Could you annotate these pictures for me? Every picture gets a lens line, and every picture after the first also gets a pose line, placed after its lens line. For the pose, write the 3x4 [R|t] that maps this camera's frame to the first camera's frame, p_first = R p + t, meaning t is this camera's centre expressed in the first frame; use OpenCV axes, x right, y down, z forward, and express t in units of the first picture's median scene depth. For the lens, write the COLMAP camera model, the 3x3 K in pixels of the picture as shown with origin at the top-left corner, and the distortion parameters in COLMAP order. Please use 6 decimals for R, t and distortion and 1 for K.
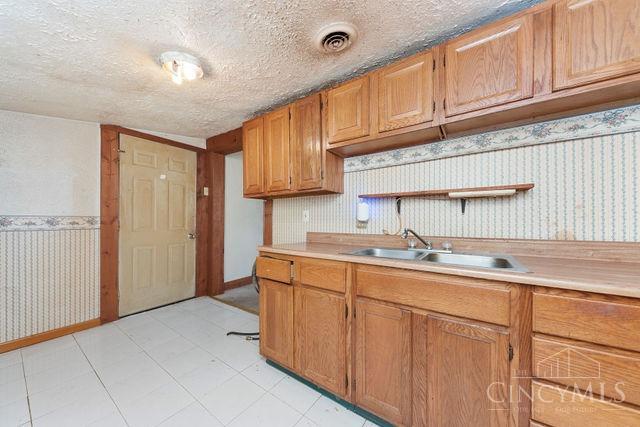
lens RADIAL K [[222.9, 0, 324.0], [0, 222.9, 221.3], [0, 0, 1]] dist [0.002584, 0.000024]
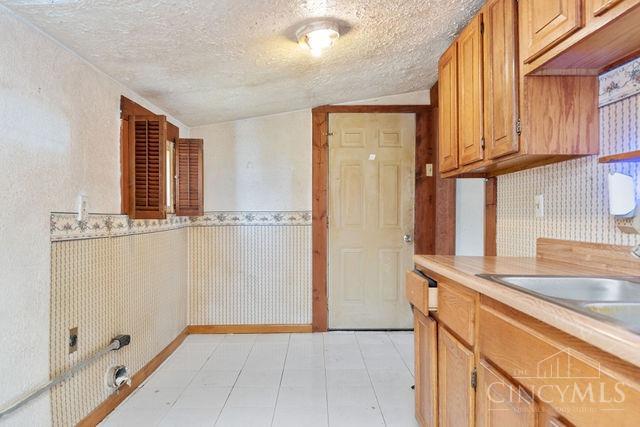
lens RADIAL K [[422.8, 0, 319.6], [0, 422.8, 214.9], [0, 0, 1]] dist [-0.002186, -0.001912]
pose [[0.576326, -0.003548, -0.817212, 0.404495], [0.001916, 0.999994, -0.002990, -0.001521], [0.817217, 0.000157, 0.576330, 0.046619]]
